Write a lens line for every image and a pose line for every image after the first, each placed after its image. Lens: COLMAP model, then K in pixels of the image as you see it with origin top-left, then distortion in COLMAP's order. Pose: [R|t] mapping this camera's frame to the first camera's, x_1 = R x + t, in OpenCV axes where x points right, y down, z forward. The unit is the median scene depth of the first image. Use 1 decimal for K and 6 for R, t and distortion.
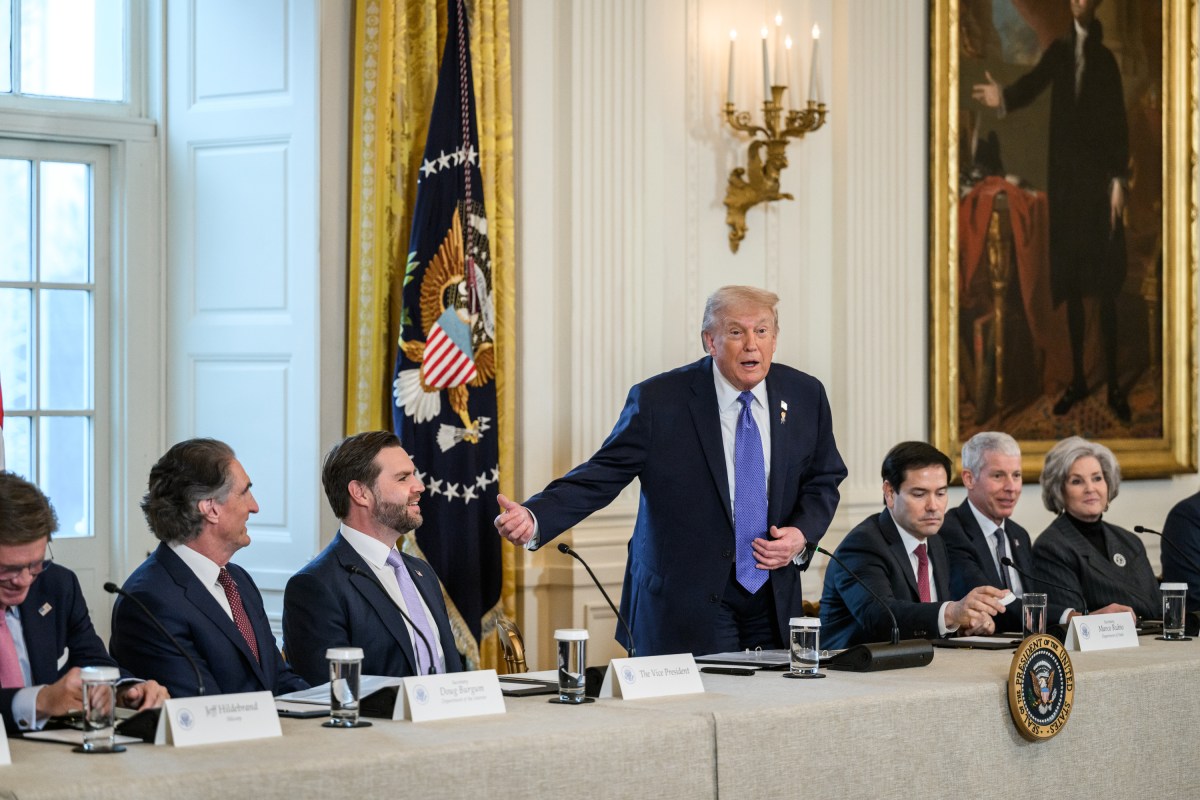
lens RADIAL K [[3306.1, 0, 602.1], [0, 3306.1, 405.4], [0, 0, 1]] dist [0.033035, 0.000000]
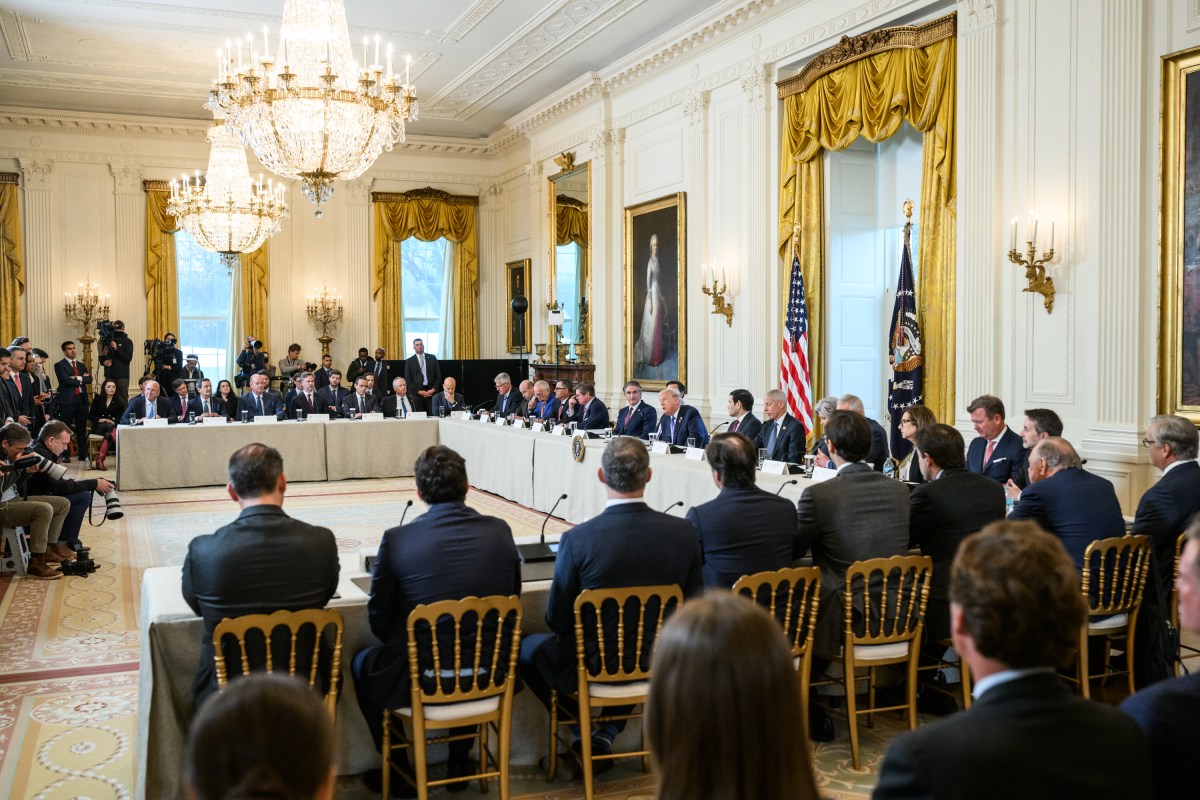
lens RADIAL K [[1115.2, 0, 597.6], [0, 1115.2, 399.5], [0, 0, 1]] dist [0.008450, 0.000000]
pose [[-0.422735, 0.047127, -0.905027, 0.989221], [0.007608, 0.998796, 0.048456, -0.030183], [0.906221, 0.013598, -0.422585, 1.175622]]
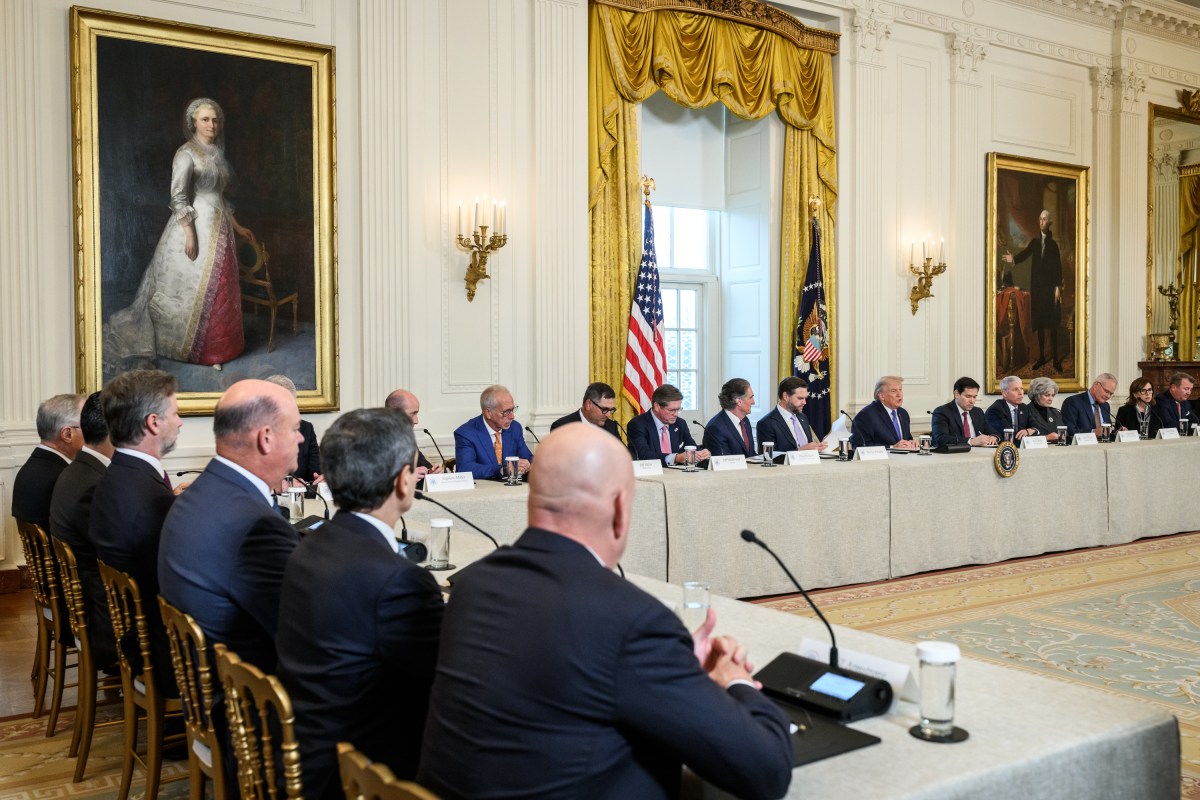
lens RADIAL K [[1146.8, 0, 594.8], [0, 1146.8, 402.7], [0, 0, 1]] dist [-0.002132, 0.005703]
pose [[0.967991, 0.001918, -0.250979, 0.024132], [0.005023, 0.999623, 0.027011, 0.003192], [0.250936, -0.027407, 0.967616, -0.069628]]
